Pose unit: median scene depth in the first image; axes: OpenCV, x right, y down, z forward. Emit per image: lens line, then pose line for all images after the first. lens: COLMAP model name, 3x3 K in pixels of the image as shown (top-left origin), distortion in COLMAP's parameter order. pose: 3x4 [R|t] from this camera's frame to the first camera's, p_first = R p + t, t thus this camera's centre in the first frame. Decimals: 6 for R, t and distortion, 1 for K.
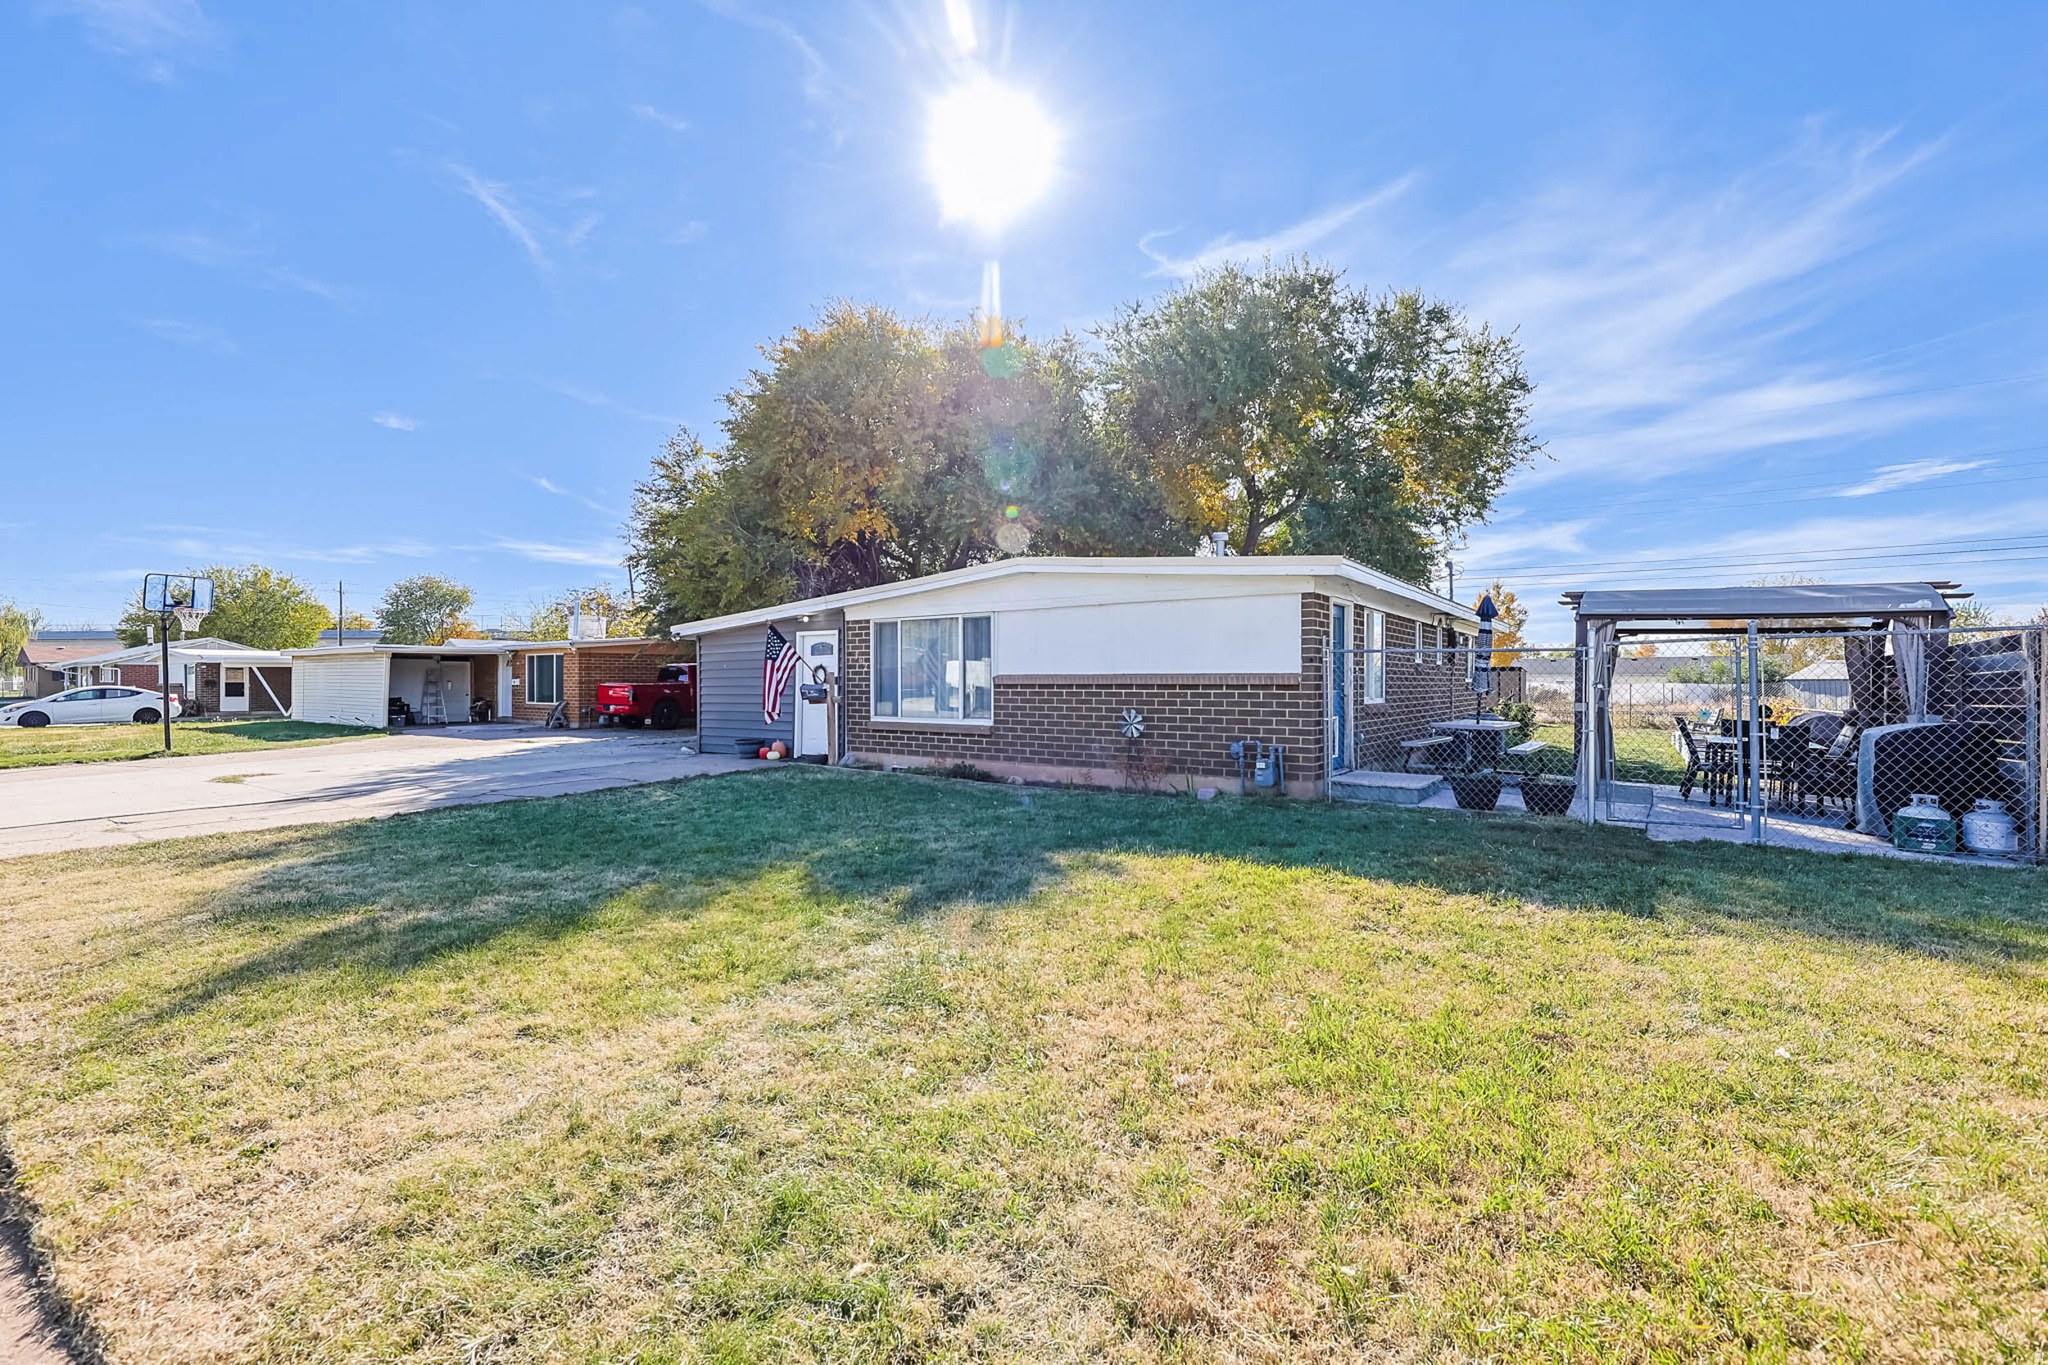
lens RADIAL K [[871.2, 0, 1027.3], [0, 871.2, 681.3], [0, 0, 1]] dist [-0.005239, -0.000961]
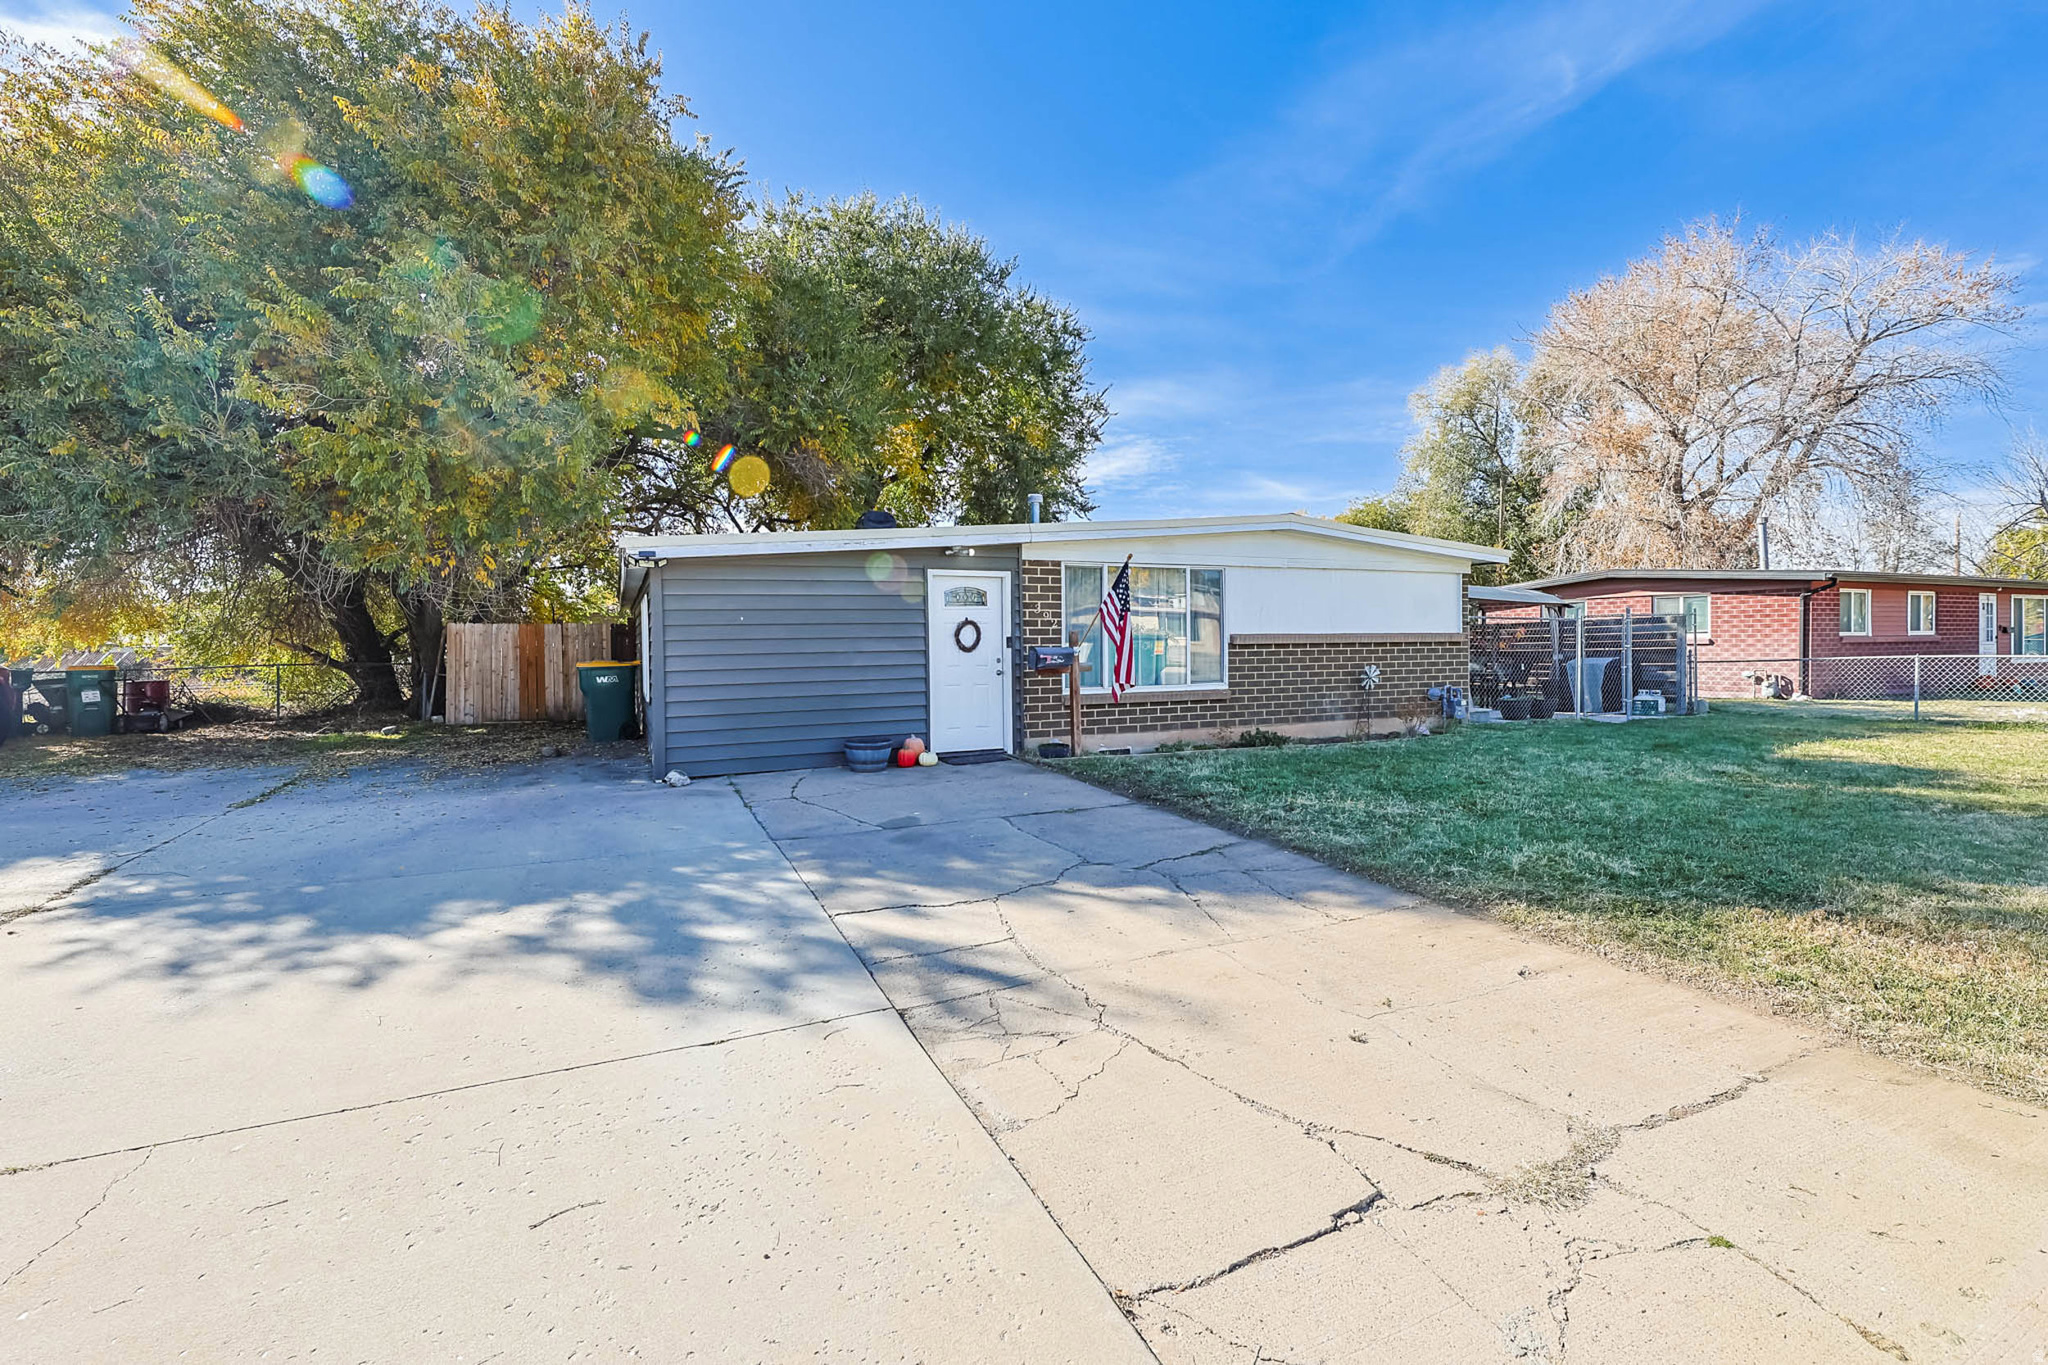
lens RADIAL K [[871.2, 0, 1004.3], [0, 871.2, 665.8], [0, 0, 1]] dist [-0.005239, -0.000961]
pose [[0.508719, -0.024926, 0.860572, -0.965618], [0.012380, 0.999689, 0.021637, 0.003043], [-0.860844, -0.000354, 0.508869, 0.735484]]
